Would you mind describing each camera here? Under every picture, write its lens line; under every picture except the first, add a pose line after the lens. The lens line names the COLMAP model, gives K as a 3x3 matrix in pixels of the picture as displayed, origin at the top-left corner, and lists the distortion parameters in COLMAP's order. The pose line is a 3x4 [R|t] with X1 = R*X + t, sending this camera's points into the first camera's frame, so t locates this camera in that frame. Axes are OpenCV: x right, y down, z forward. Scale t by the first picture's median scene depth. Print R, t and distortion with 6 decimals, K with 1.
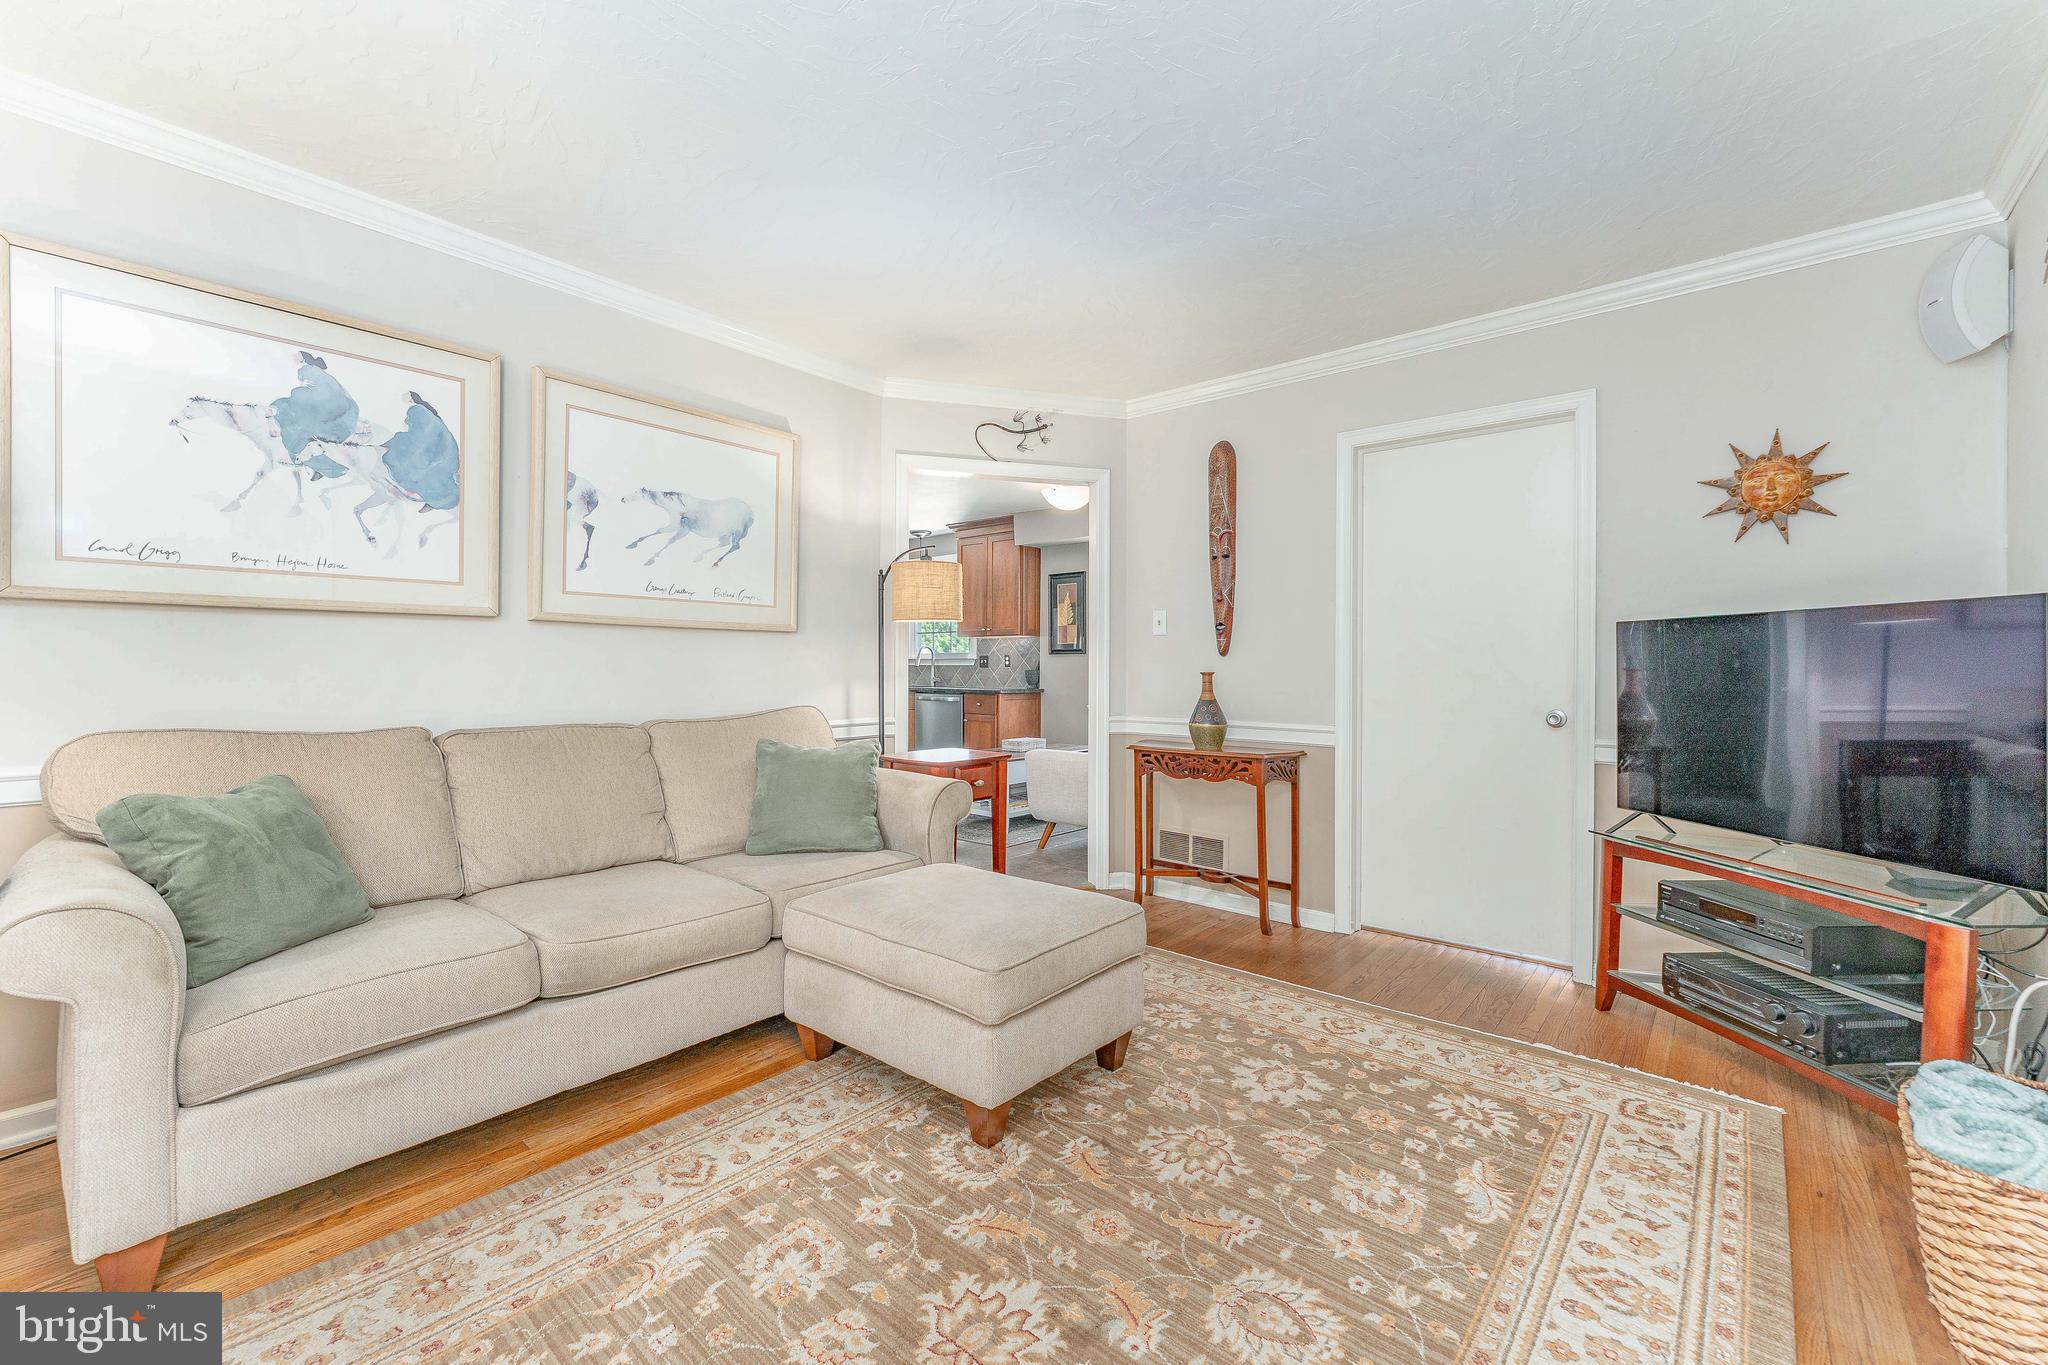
lens RADIAL K [[830.7, 0, 1015.7], [0, 830.7, 666.3], [0, 0, 1]] dist [-0.001576, -0.000453]
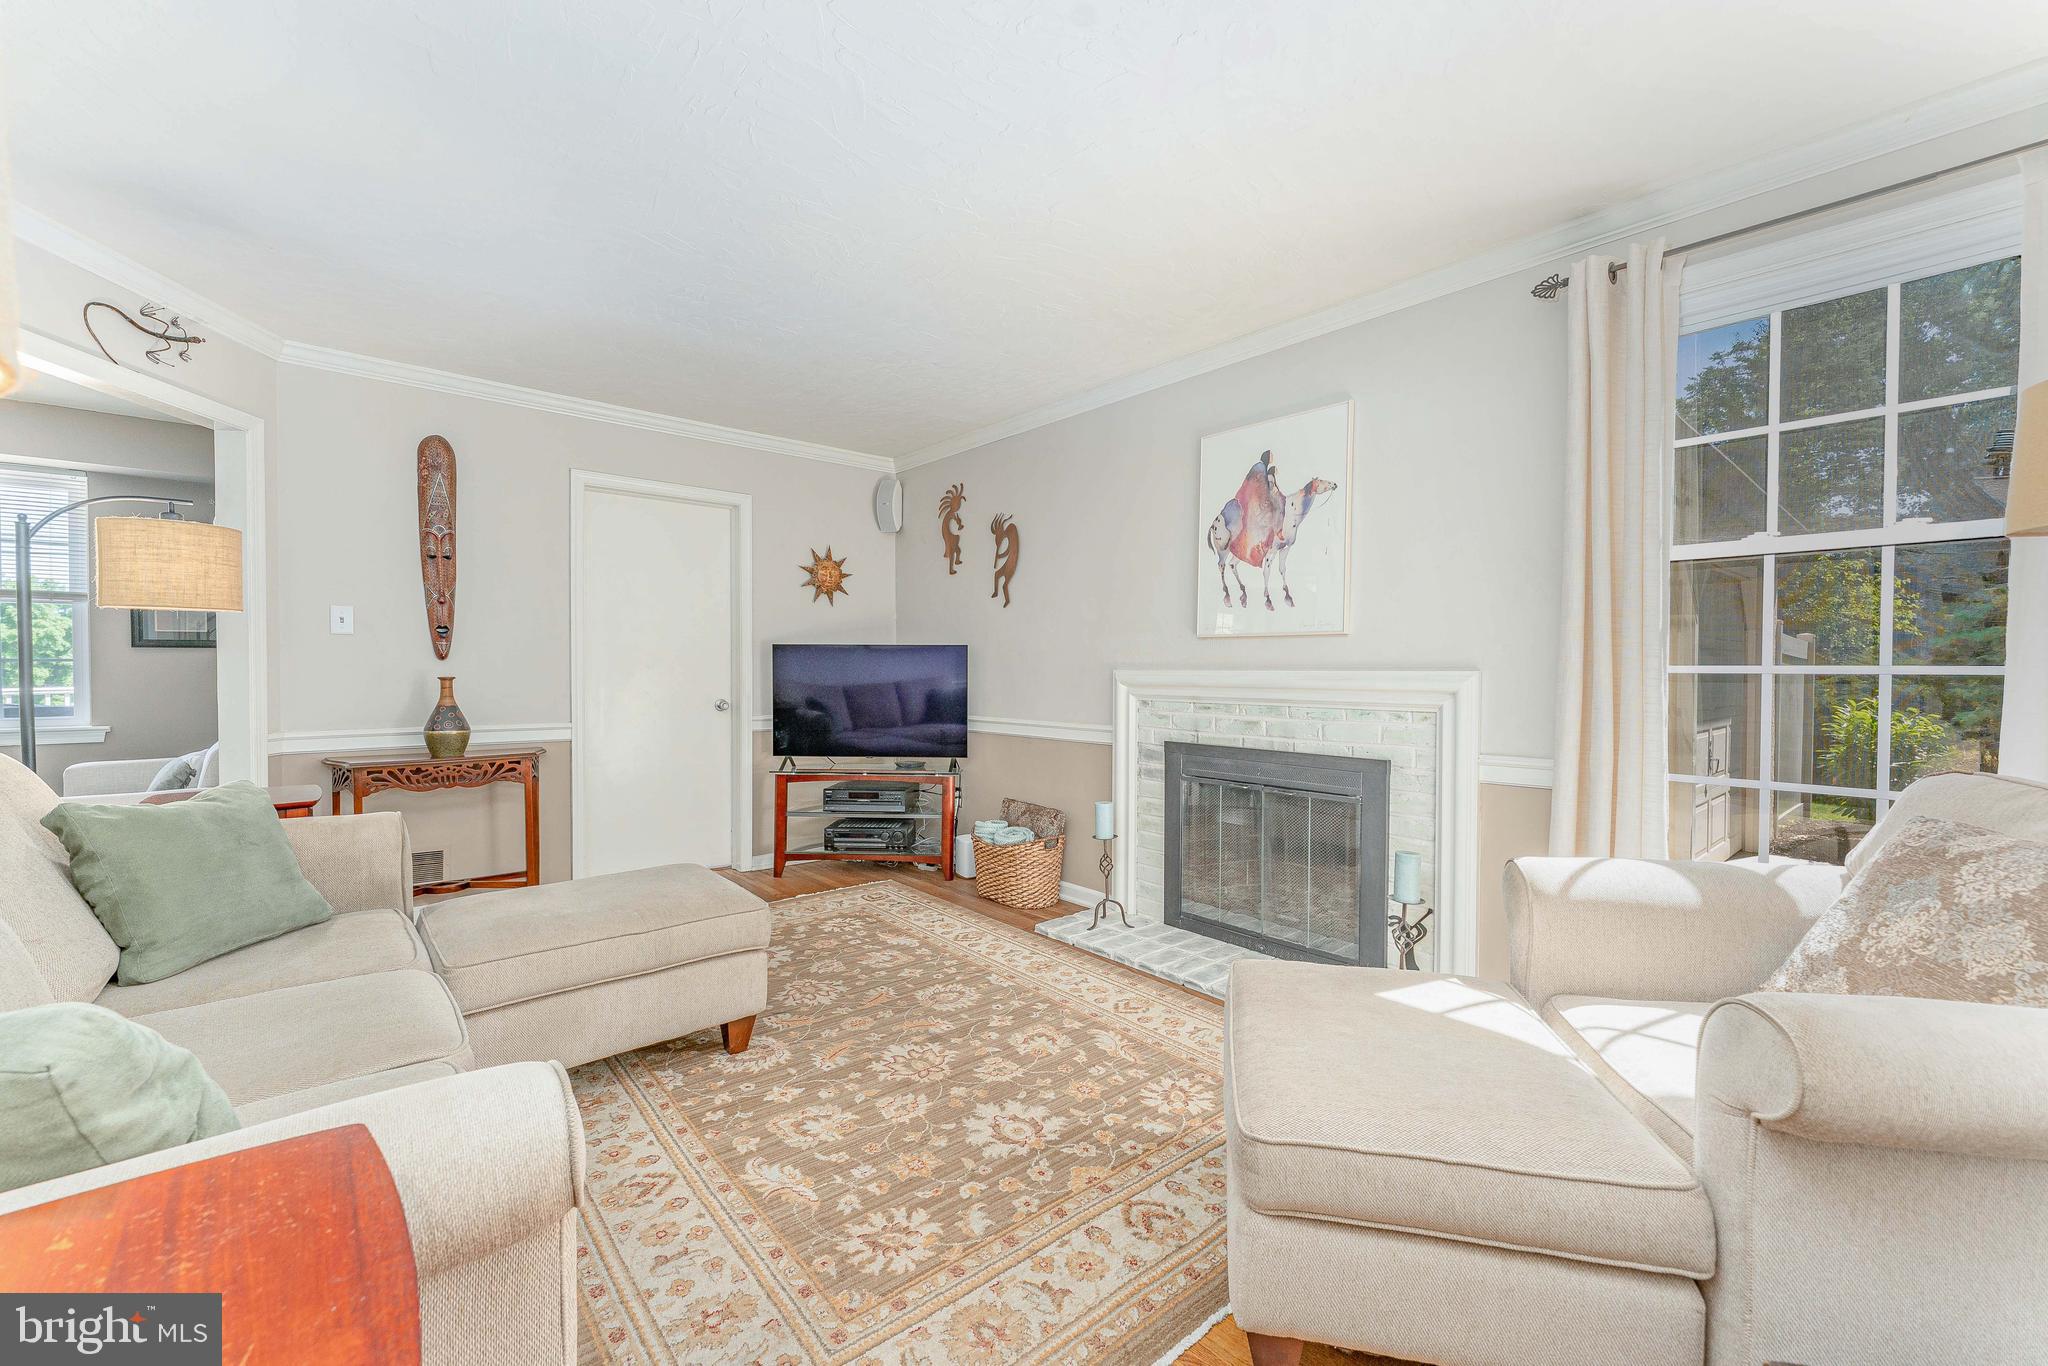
lens RADIAL K [[837.3, 0, 1020.3], [0, 837.3, 683.8], [0, 0, 1]] dist [-0.001828, -0.000593]
pose [[0.149158, -0.022783, 0.988551, -1.054122], [-0.006384, 0.999692, 0.024003, -0.021630], [-0.988793, -0.009891, 0.148967, 0.326884]]
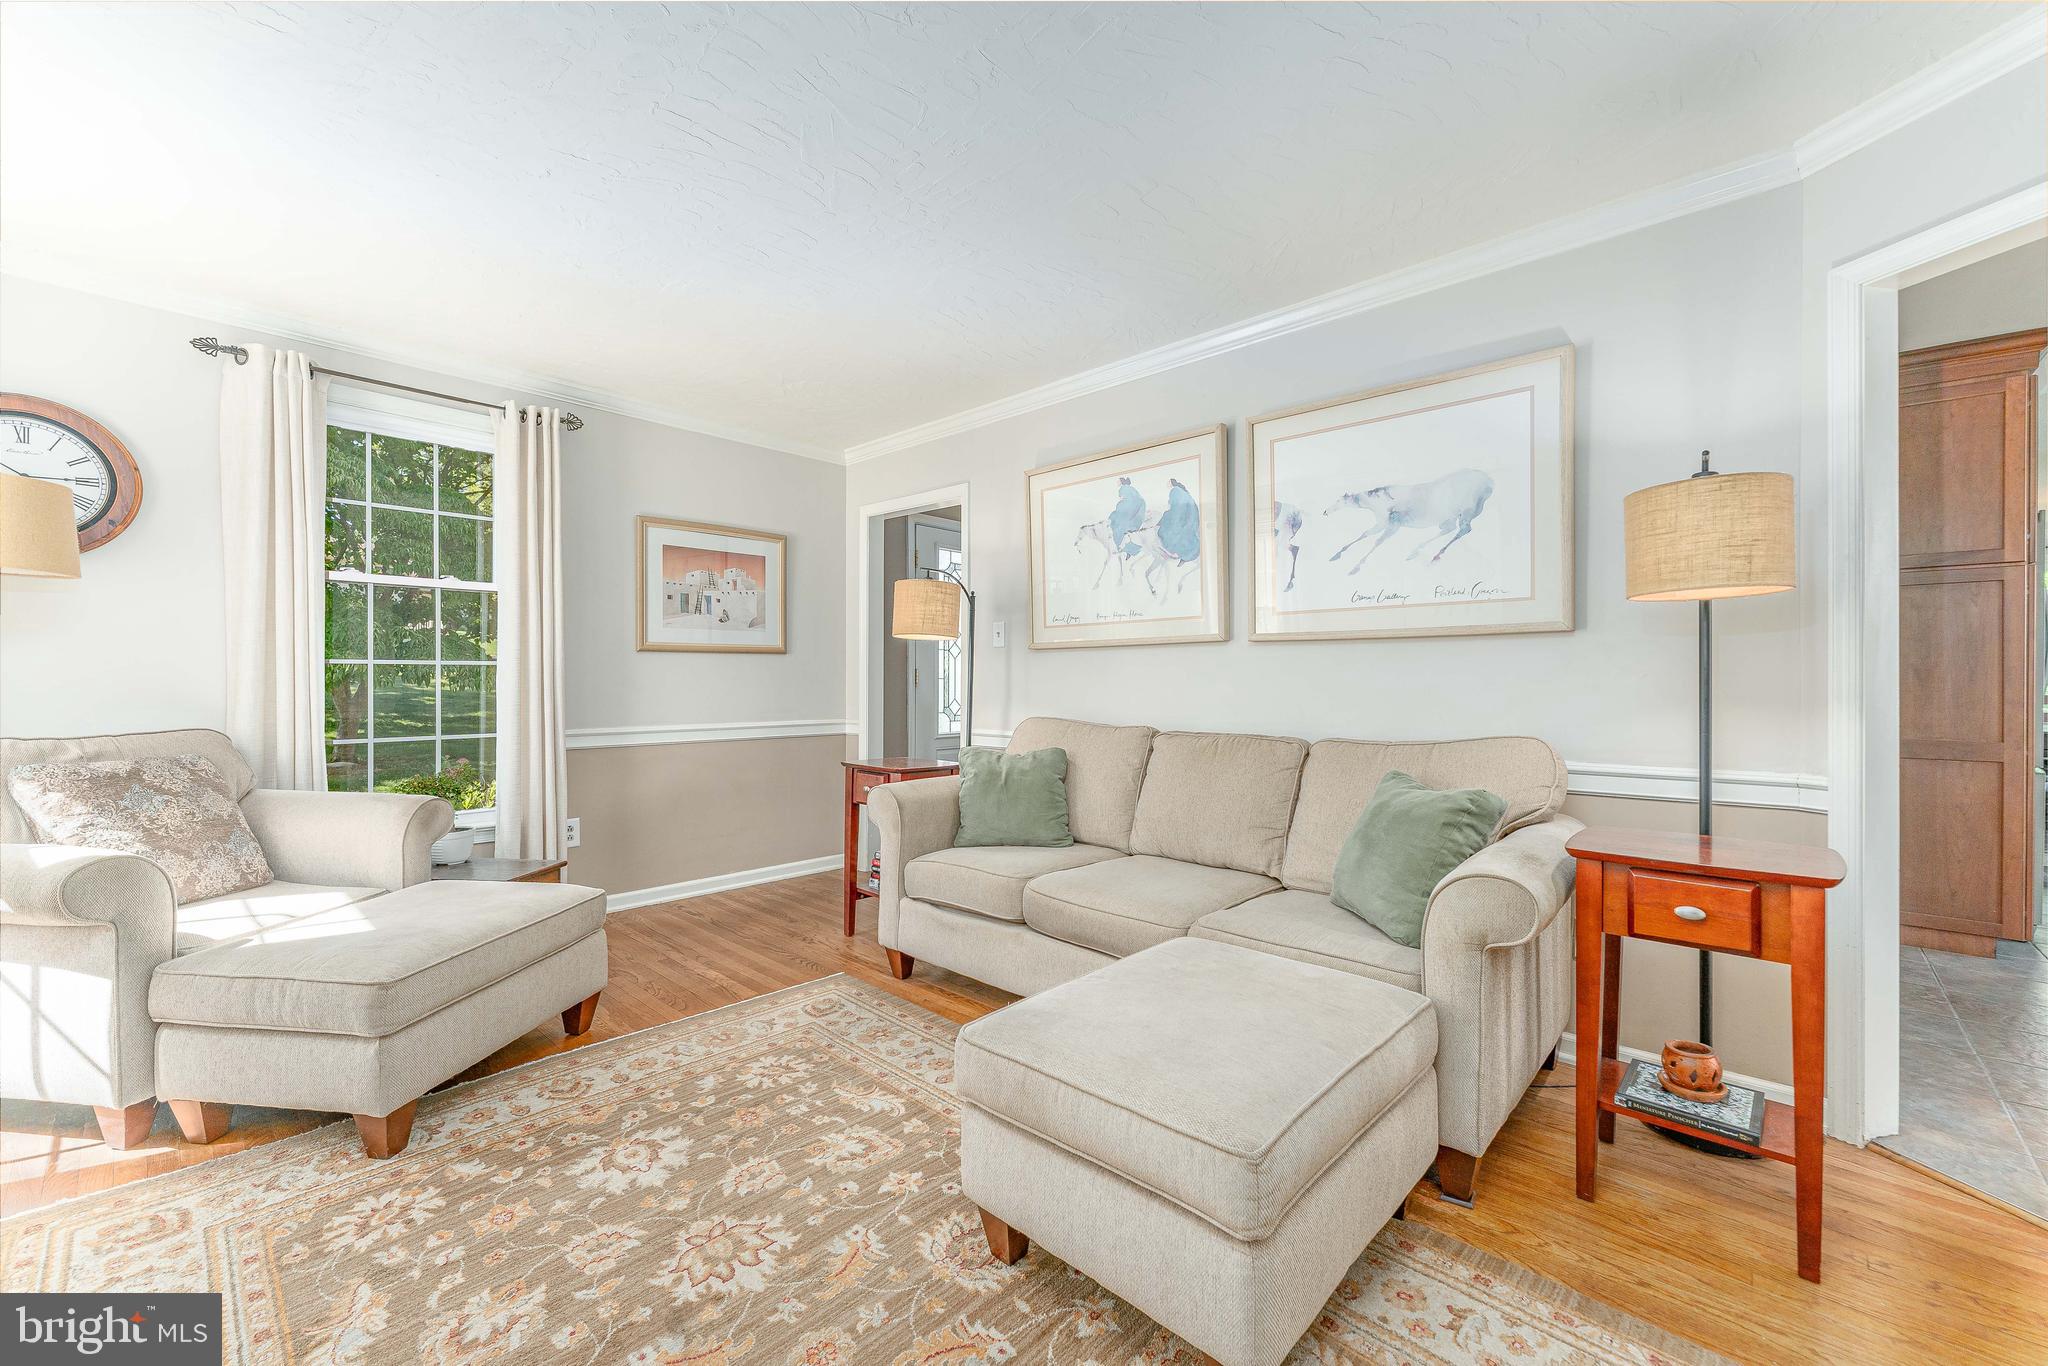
lens RADIAL K [[813.1, 0, 1024.0], [0, 813.1, 683.0], [0, 0, 1]] dist [-0.001281, -0.000304]
pose [[-0.035787, -0.004150, -0.999351, 0.664465], [0.000816, 0.999991, -0.004182, 0.006780], [0.999359, -0.000965, -0.035784, 0.895790]]
